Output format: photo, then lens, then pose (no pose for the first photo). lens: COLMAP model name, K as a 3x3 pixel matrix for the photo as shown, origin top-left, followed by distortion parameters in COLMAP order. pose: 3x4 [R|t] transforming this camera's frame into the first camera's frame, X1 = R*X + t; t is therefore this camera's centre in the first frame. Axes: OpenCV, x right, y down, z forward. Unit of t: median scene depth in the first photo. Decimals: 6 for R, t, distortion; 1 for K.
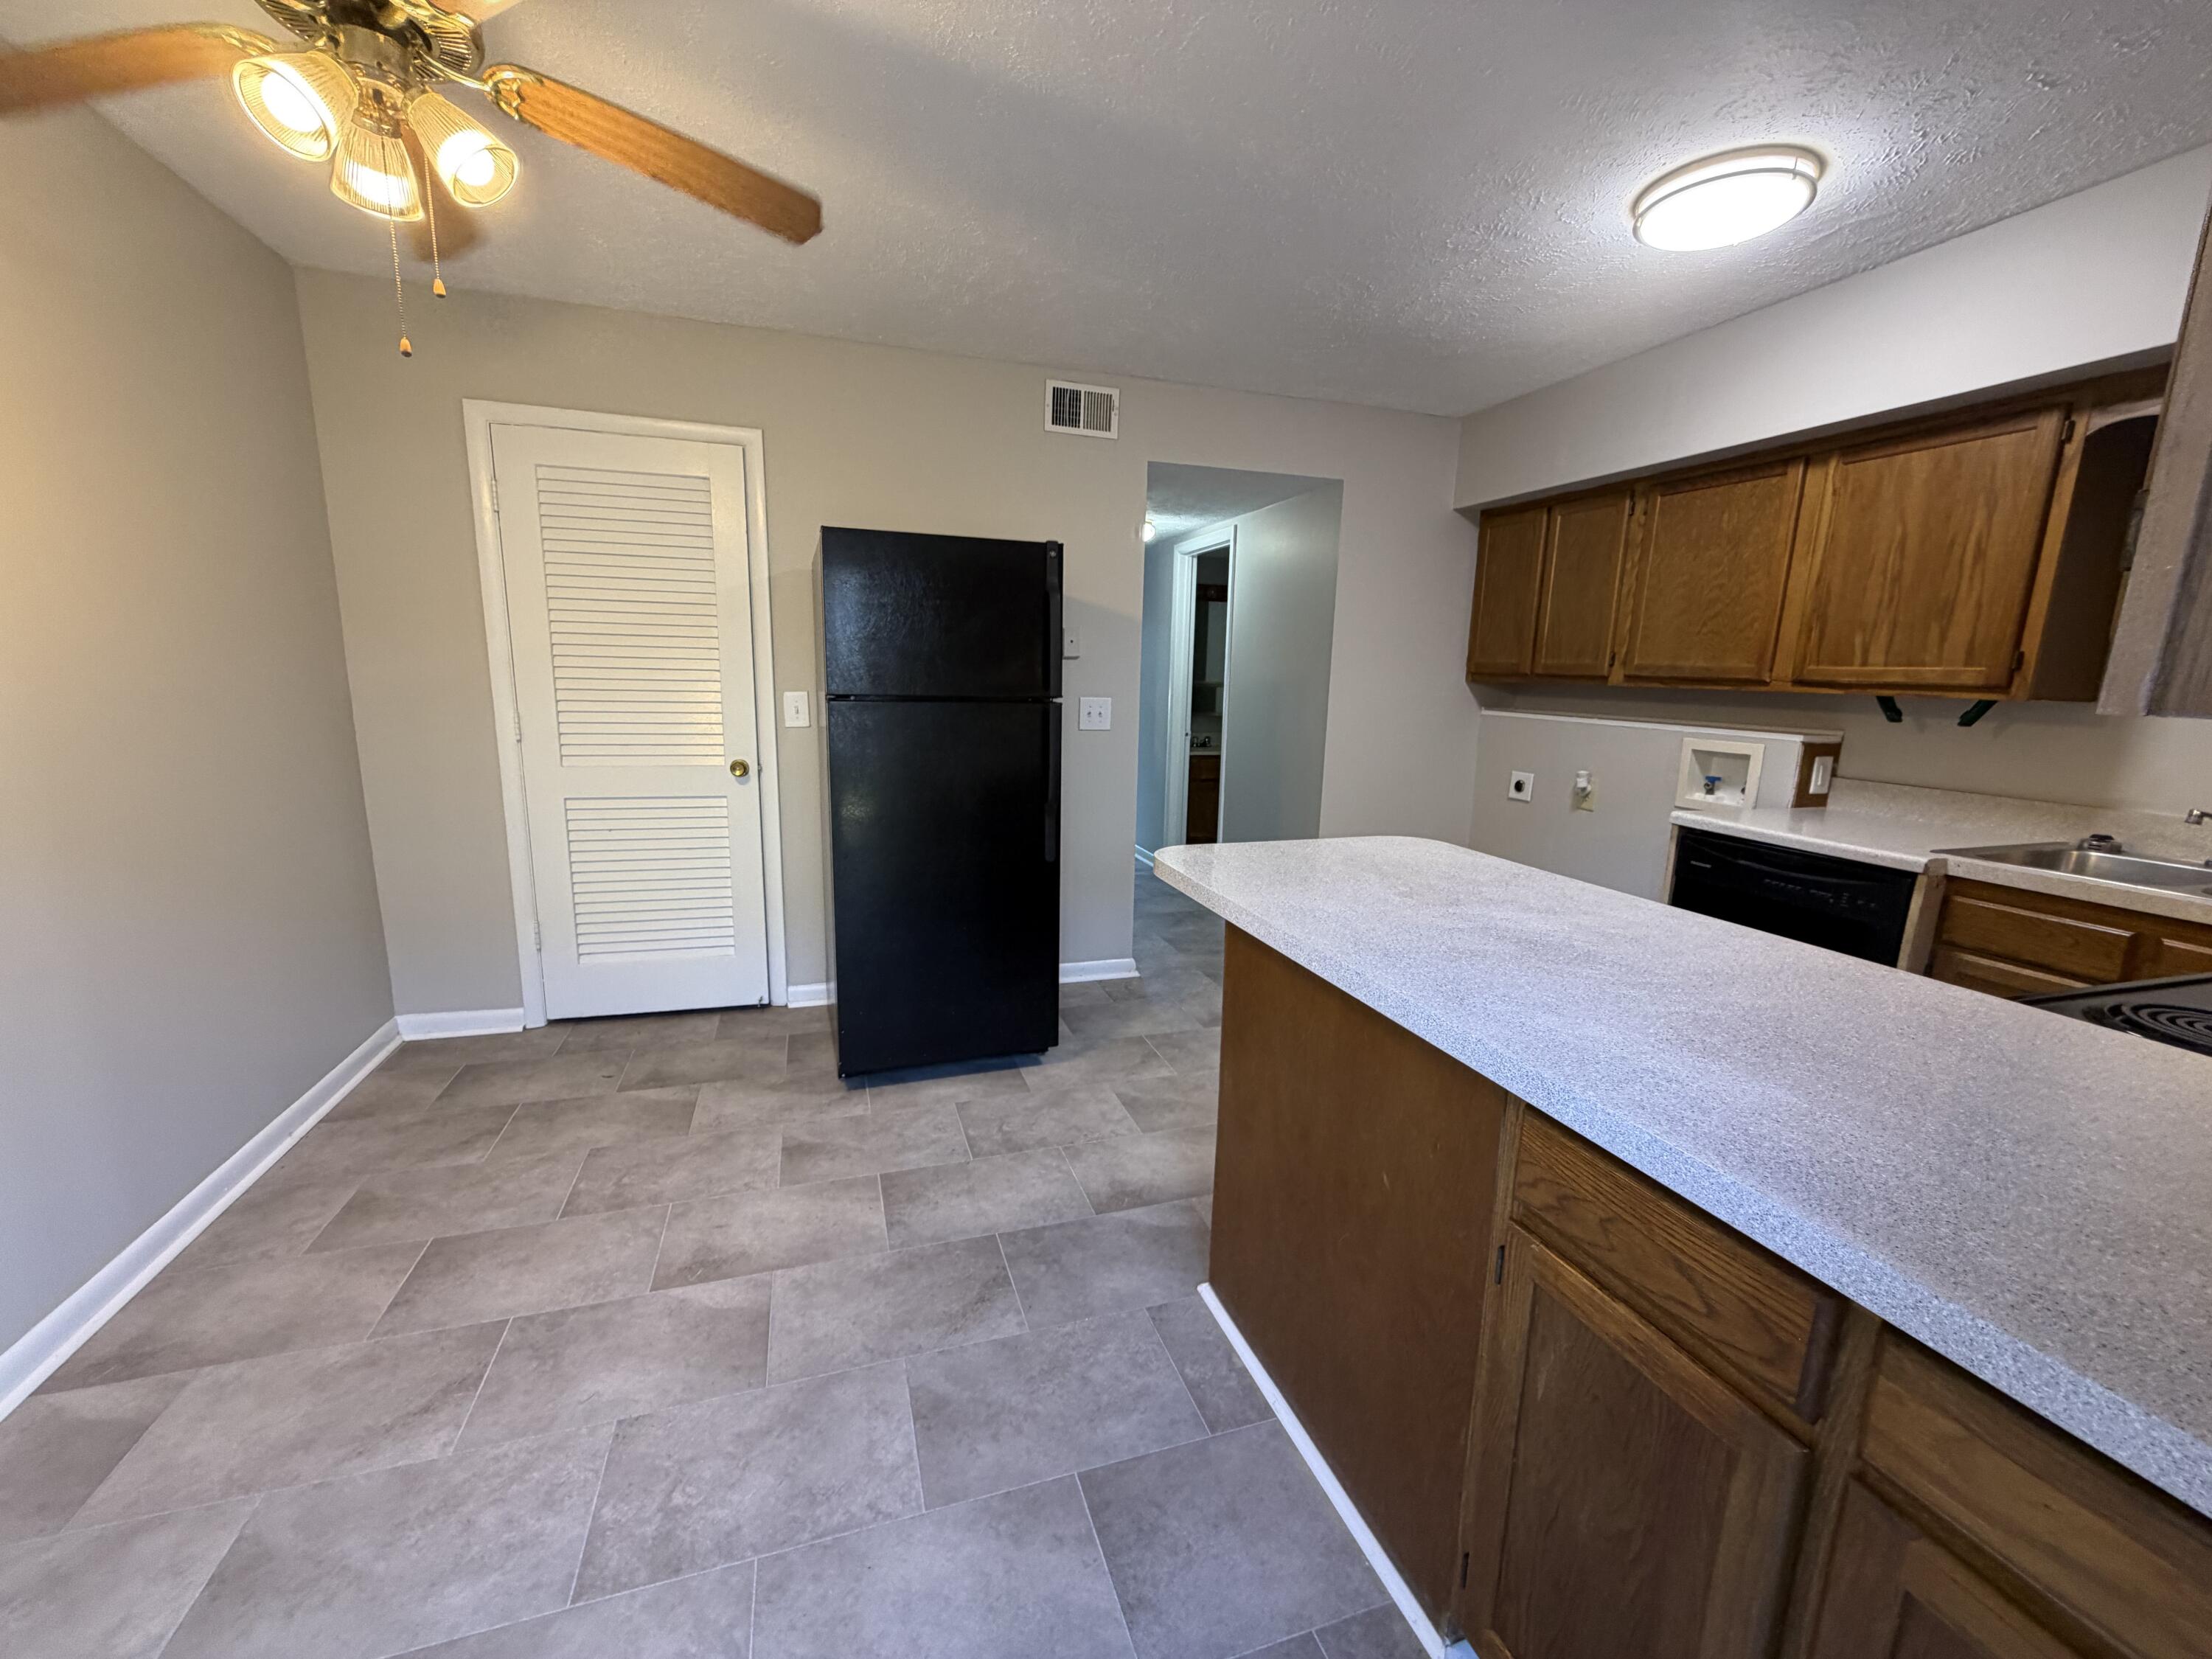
lens RADIAL K [[901.8, 0, 1106.0], [0, 901.8, 829.5], [0, 0, 1]] dist [0.001470, 0.000187]
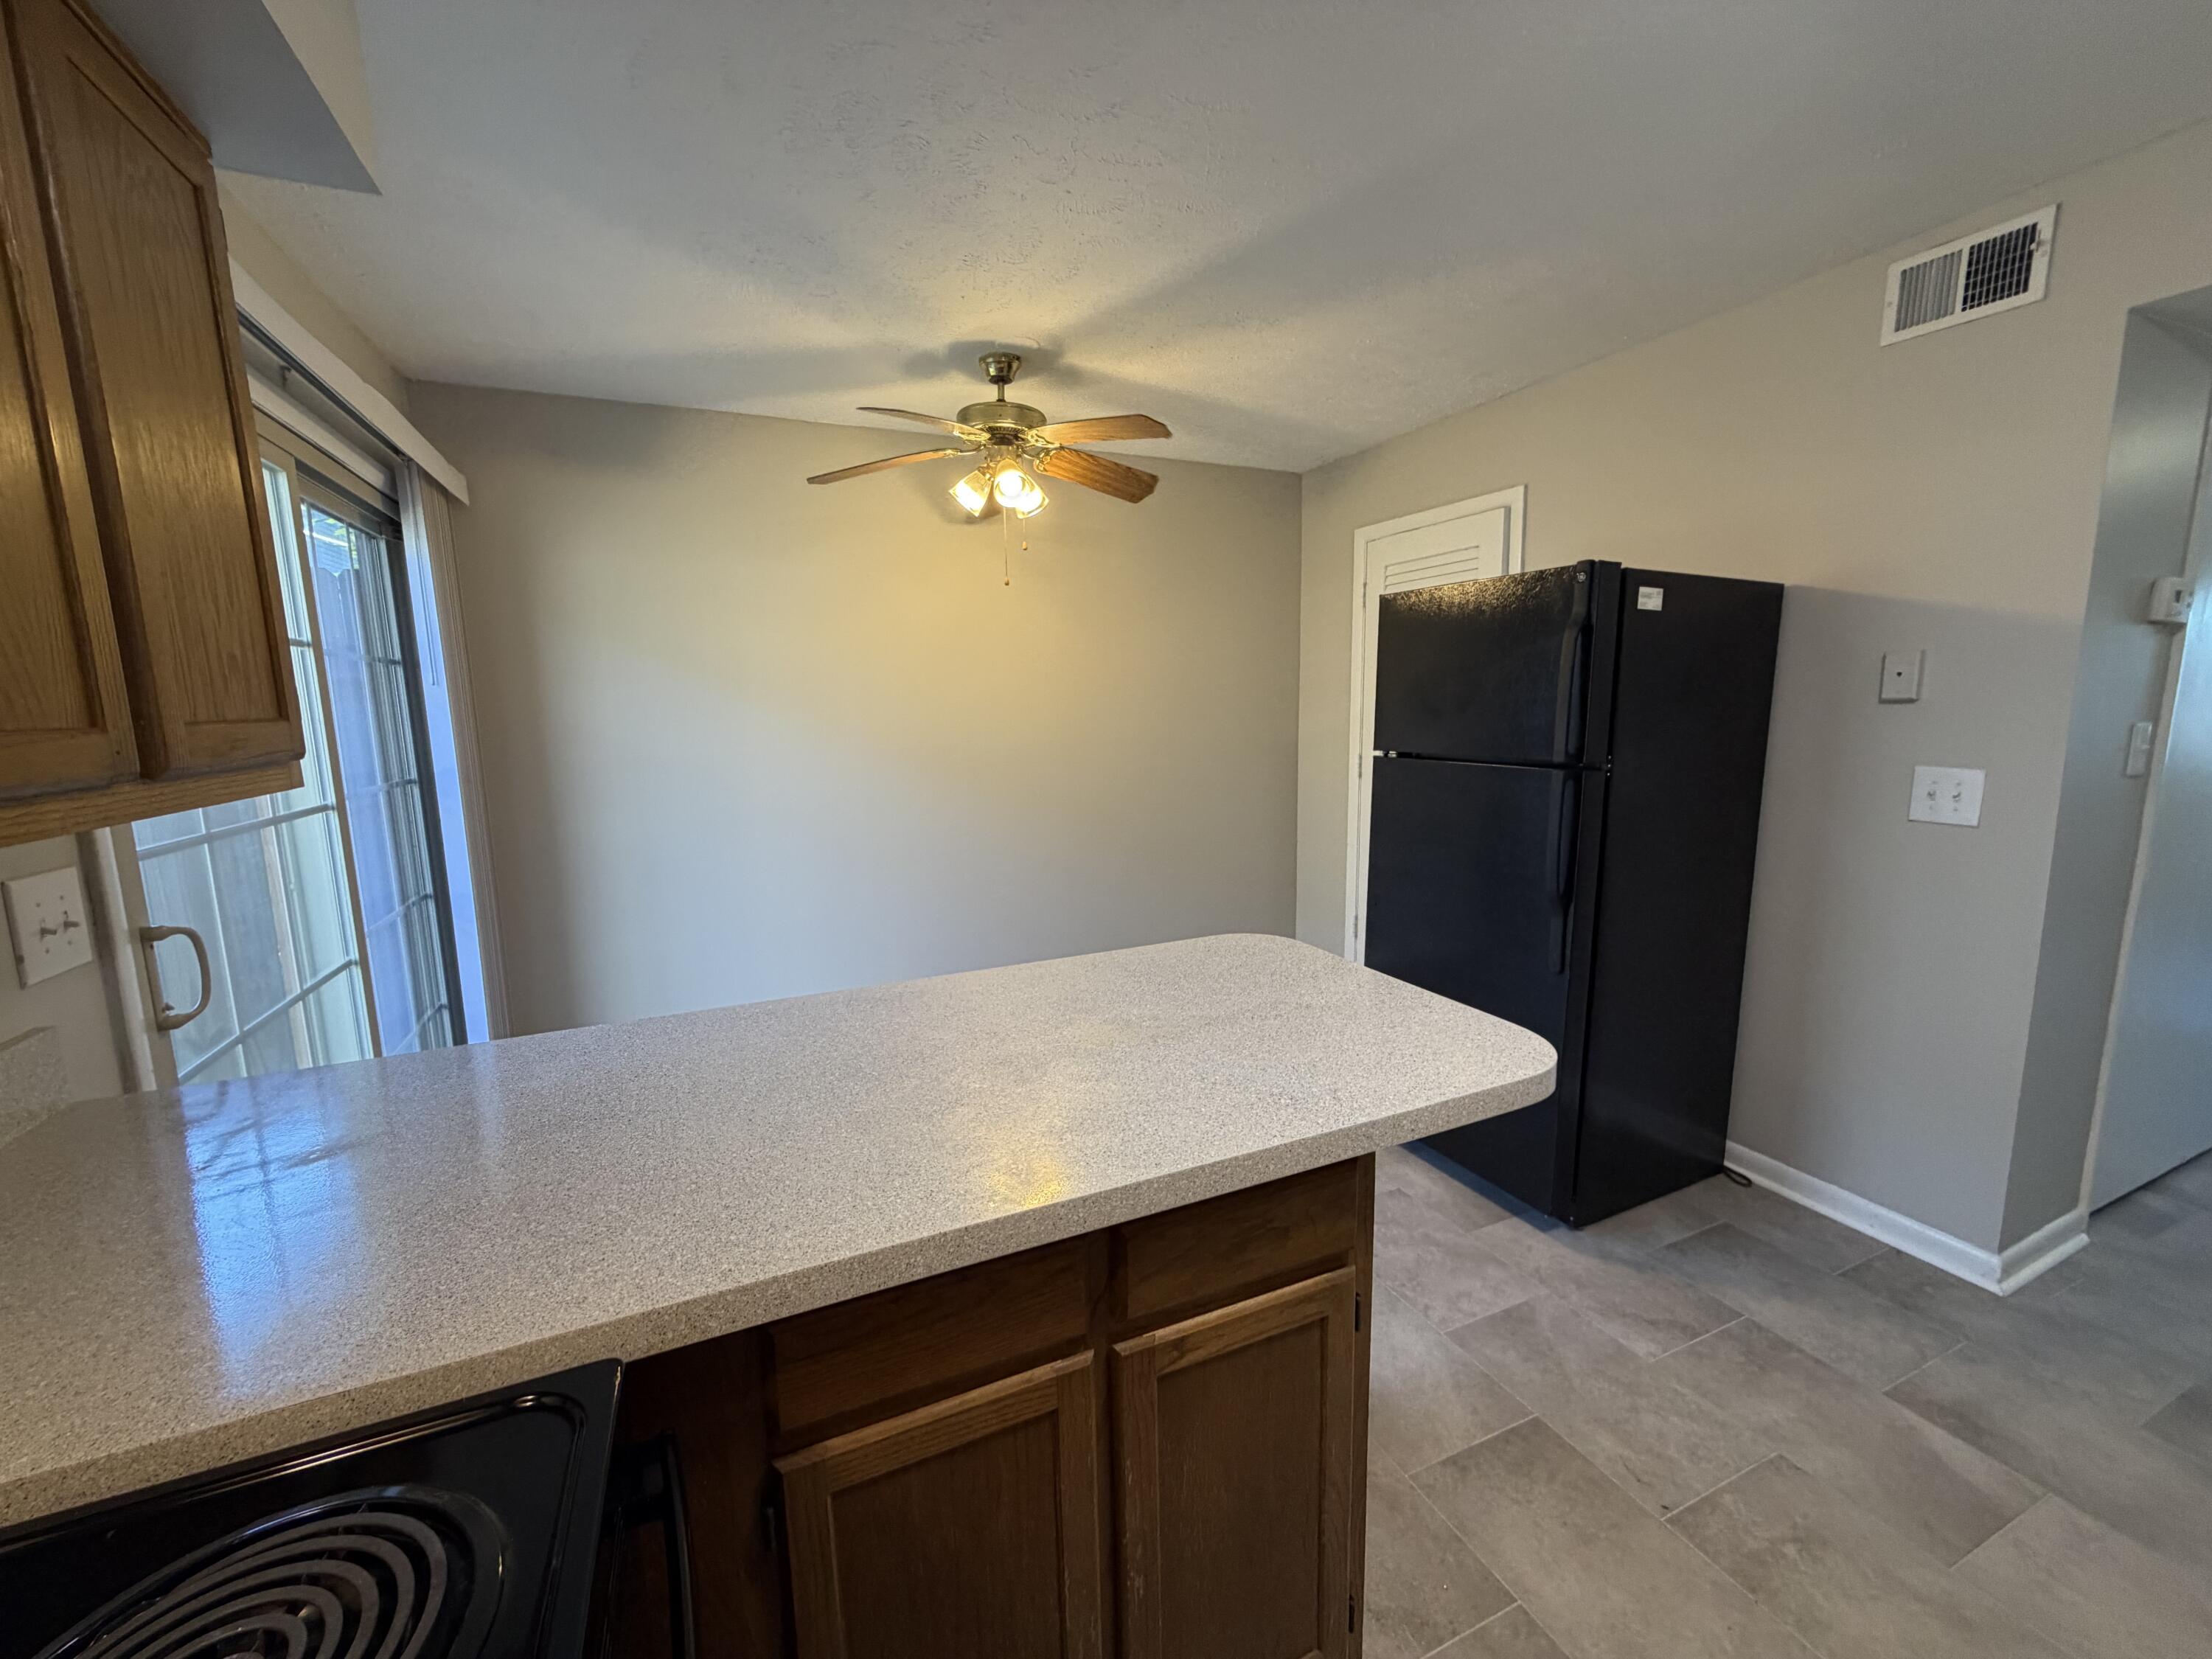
lens RADIAL K [[901.8, 0, 1106.0], [0, 901.8, 829.5], [0, 0, 1]] dist [0.001470, 0.000187]
pose [[0.093411, 0.116969, -0.988733, 0.543868], [-0.159314, 0.982035, 0.101125, -0.084662], [0.982799, 0.148073, 0.110368, 0.436804]]
